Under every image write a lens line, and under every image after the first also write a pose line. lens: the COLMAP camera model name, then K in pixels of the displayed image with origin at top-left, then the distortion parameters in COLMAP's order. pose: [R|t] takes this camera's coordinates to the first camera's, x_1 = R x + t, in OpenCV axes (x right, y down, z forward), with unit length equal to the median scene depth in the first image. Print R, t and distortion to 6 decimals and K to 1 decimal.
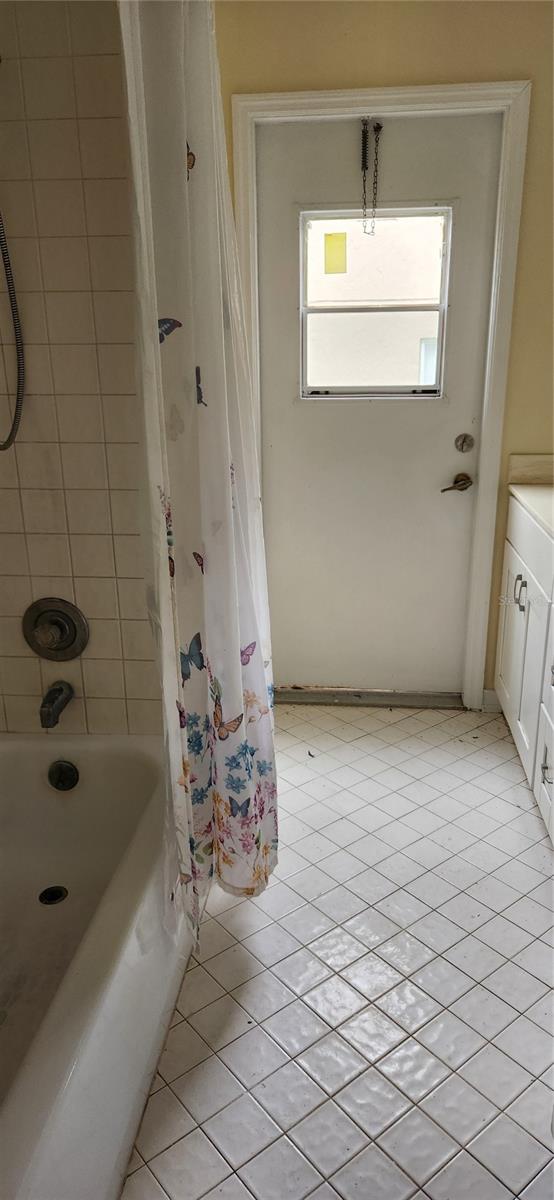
lens RADIAL K [[804.9, 0, 280.0], [0, 804.9, 616.3], [0, 0, 1]] dist [0.070469, -0.065634]
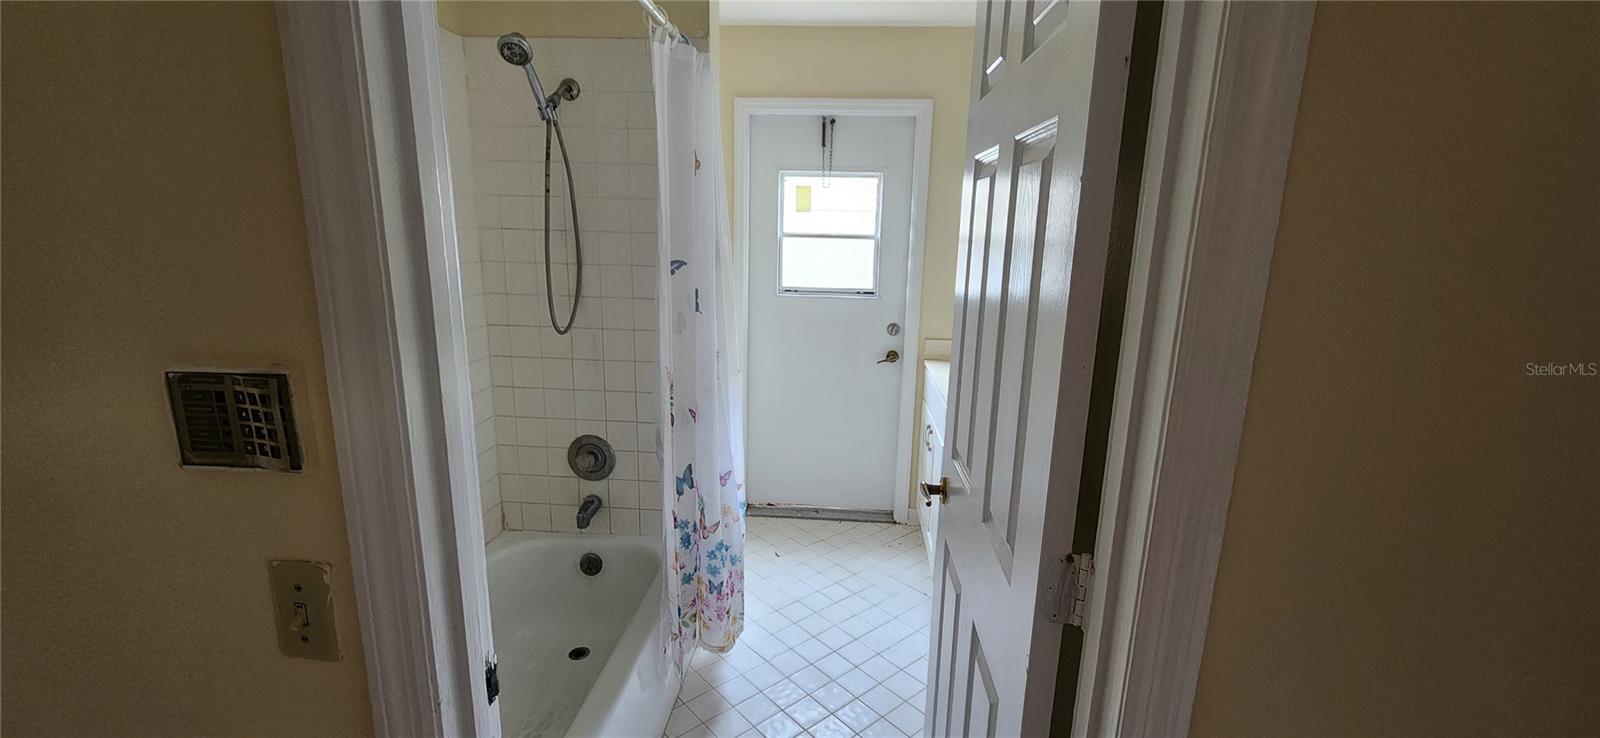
lens RADIAL K [[659.0, 0, 809.9], [0, 659.0, 378.5], [0, 0, 1]] dist [-0.002069, 0.000127]
pose [[0.998341, 0.028844, 0.049841, 0.045428], [-0.023588, 0.994402, -0.102998, -0.012945], [-0.052533, 0.101651, 0.993432, -0.190311]]
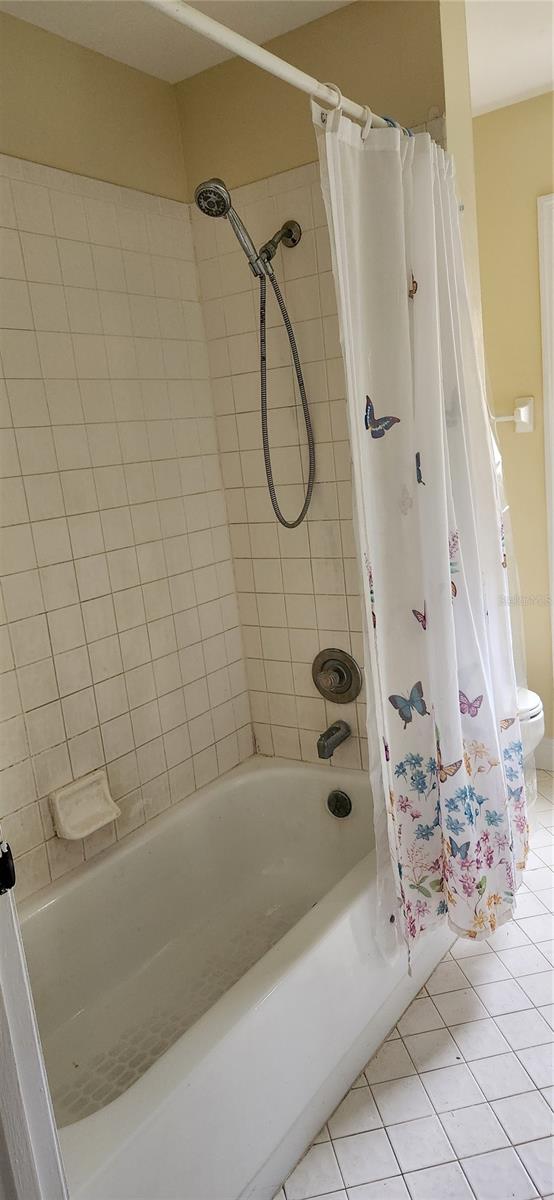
lens RADIAL K [[804.9, 0, 280.0], [0, 804.9, 616.3], [0, 0, 1]] dist [0.070469, -0.065634]
pose [[0.873911, 0.026085, -0.485386, 0.246676], [-0.068073, 0.995286, -0.069074, 0.018823], [0.481296, 0.093406, 0.871567, -0.079099]]
